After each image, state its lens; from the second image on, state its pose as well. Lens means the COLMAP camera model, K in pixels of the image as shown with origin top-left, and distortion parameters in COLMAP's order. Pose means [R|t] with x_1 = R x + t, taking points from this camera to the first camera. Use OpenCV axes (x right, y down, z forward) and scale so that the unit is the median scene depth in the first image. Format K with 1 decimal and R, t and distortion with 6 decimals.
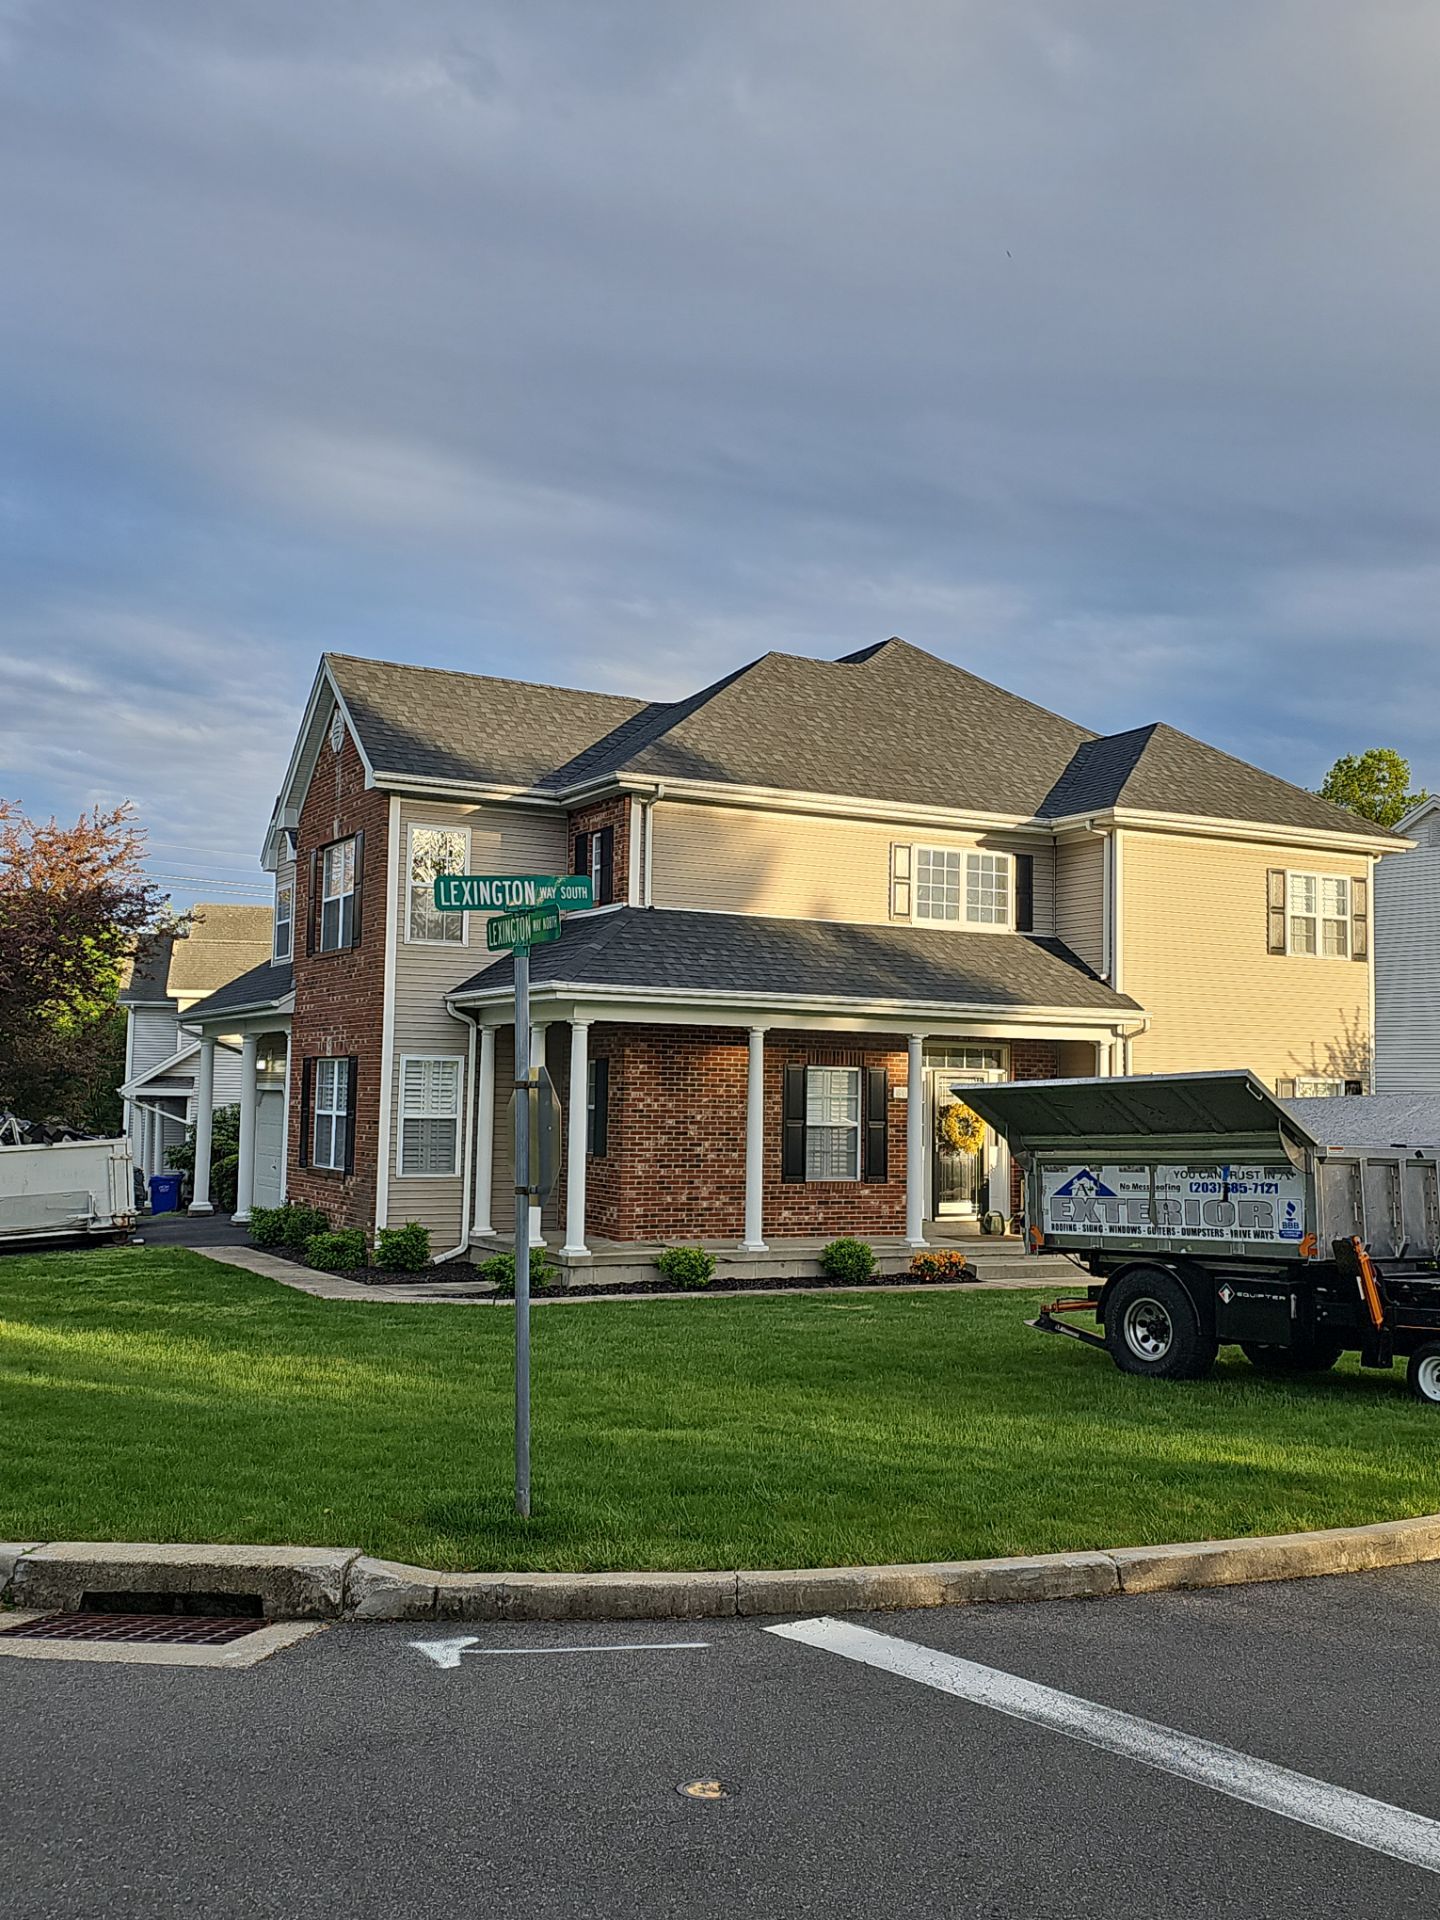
lens RADIAL K [[1805.0, 0, 696.4], [0, 1805.0, 969.3], [0, 0, 1]] dist [0.074778, -0.003863]
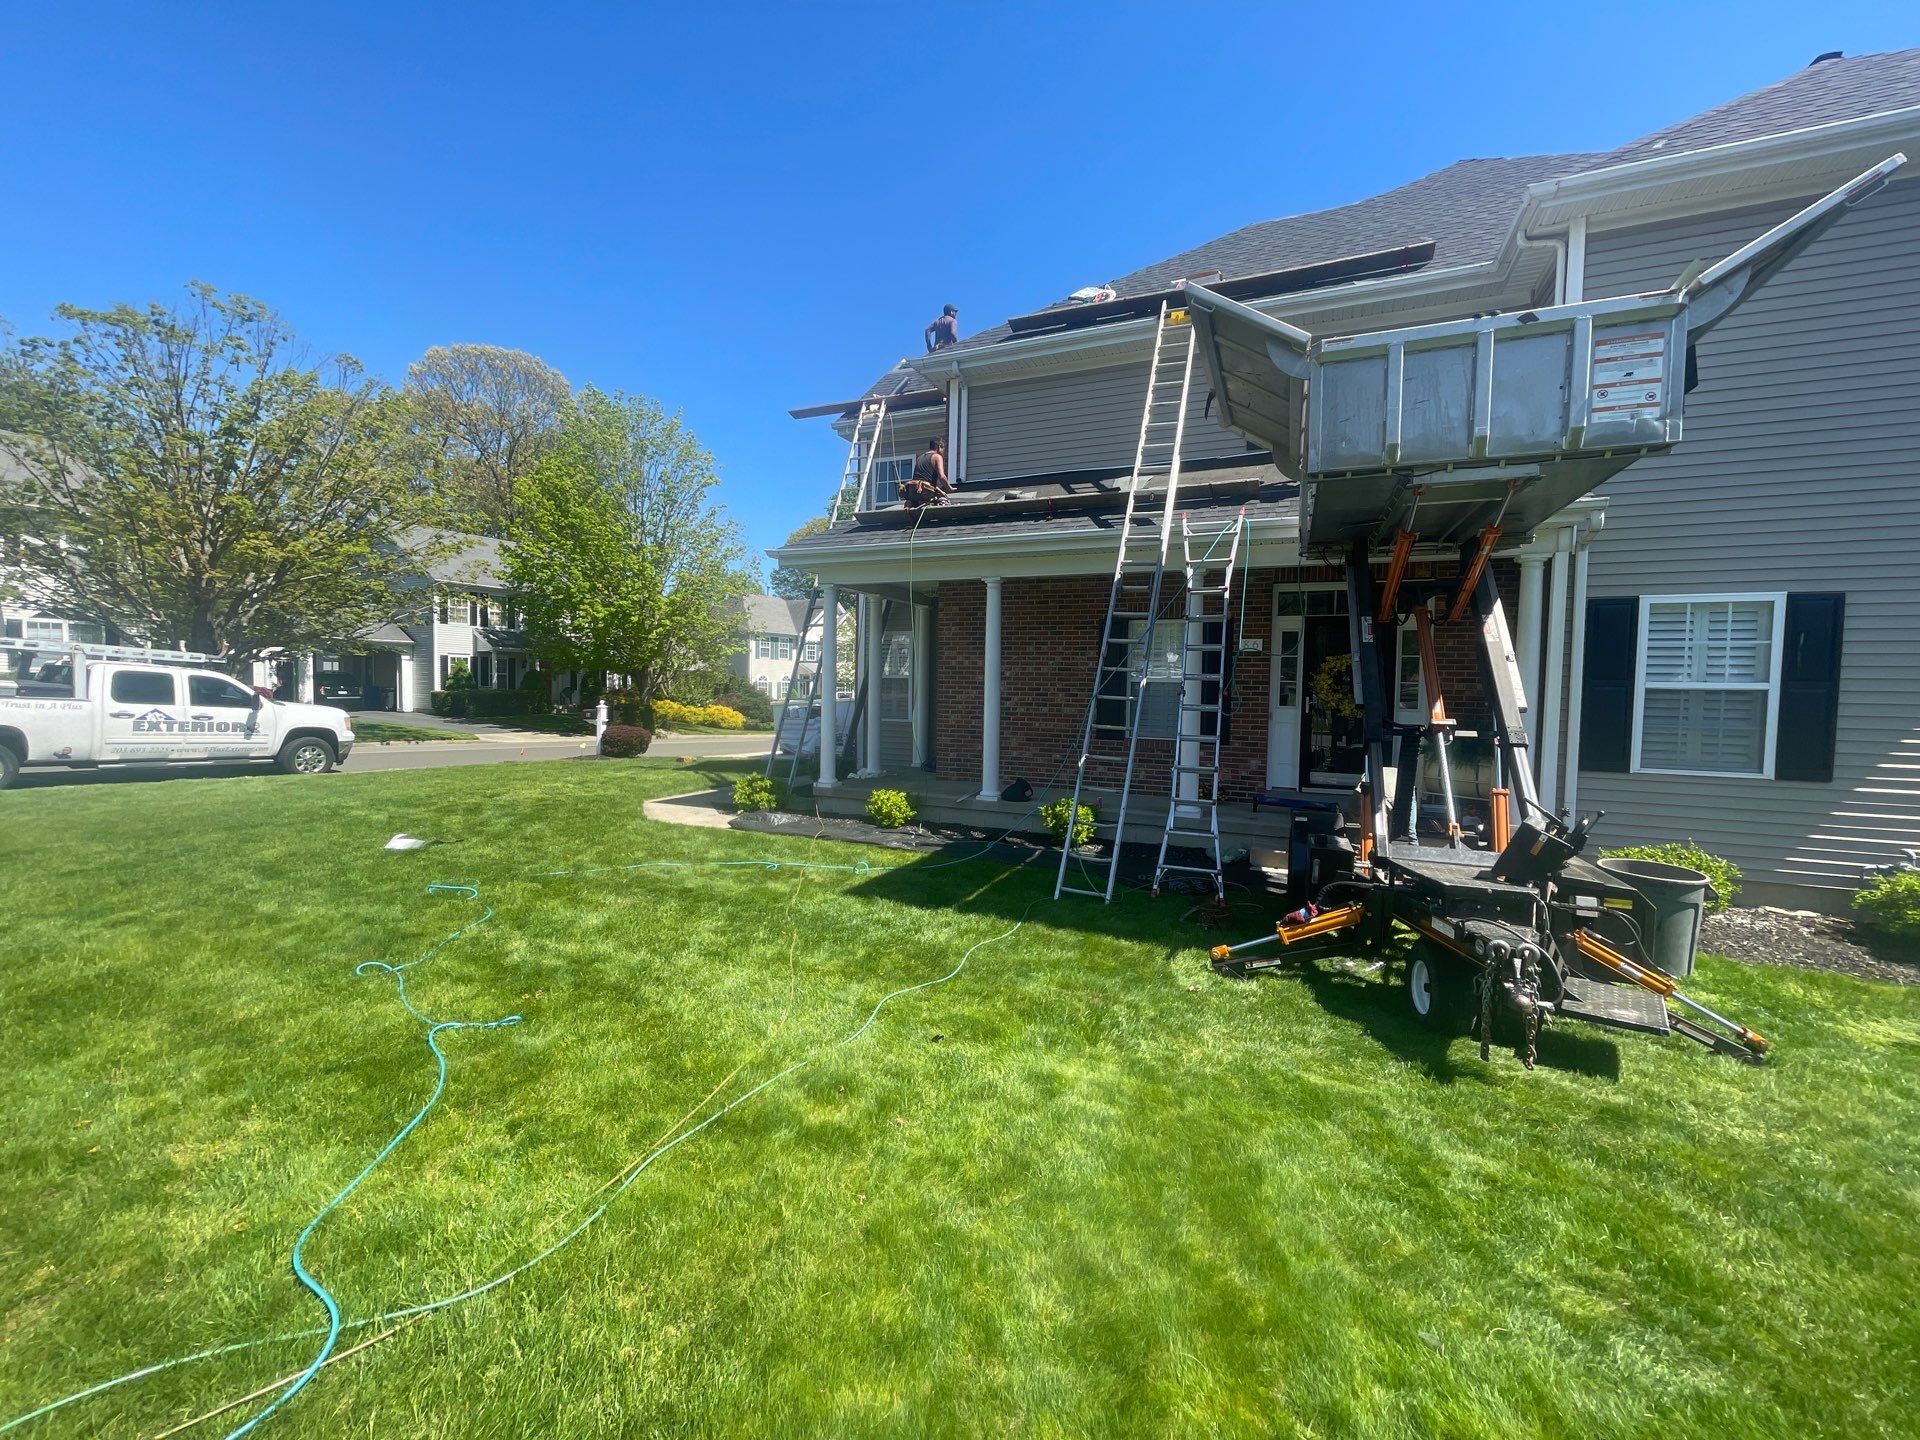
lens RADIAL K [[774.9, 0, 963.7], [0, 774.9, 721.9], [0, 0, 1]] dist [0.000009, 0.000088]
pose [[0.627090, 0.028952, -0.778409, 0.334707], [0.047444, 0.996034, 0.075268, 0.073030], [0.777501, -0.084131, 0.623229, 0.675040]]
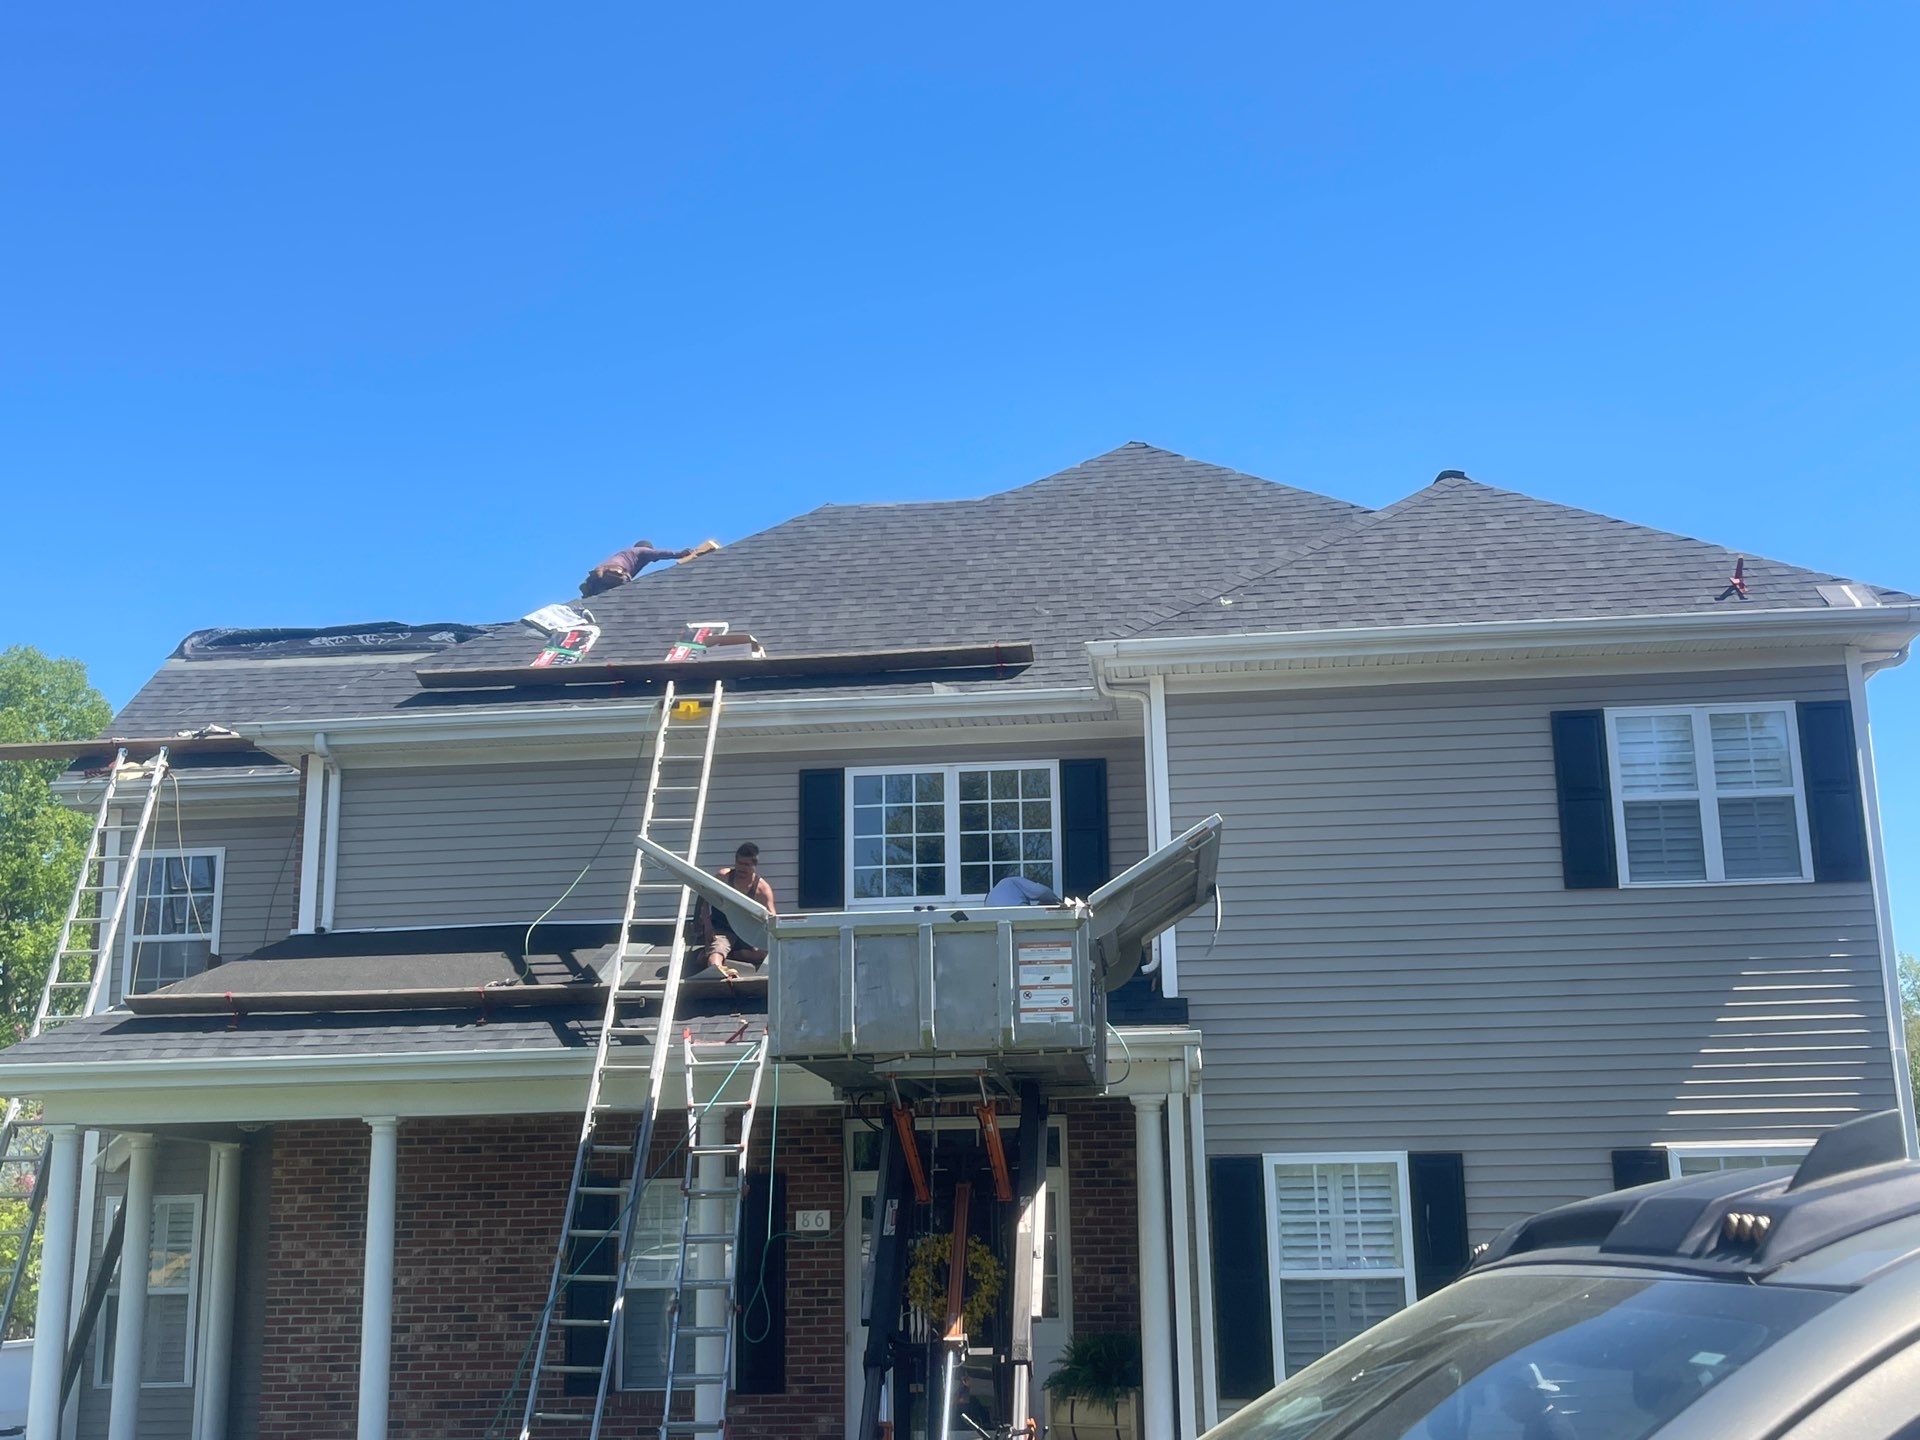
lens RADIAL K [[2265.4, 0, 956.6], [0, 2265.4, 716.4], [0, 0, 1]] dist [0.120546, -0.457836]
pose [[0.828800, -0.163635, -0.535084, 0.562909], [0.071956, 0.979512, -0.188093, 0.053446], [0.554900, 0.117389, 0.823594, 0.456516]]
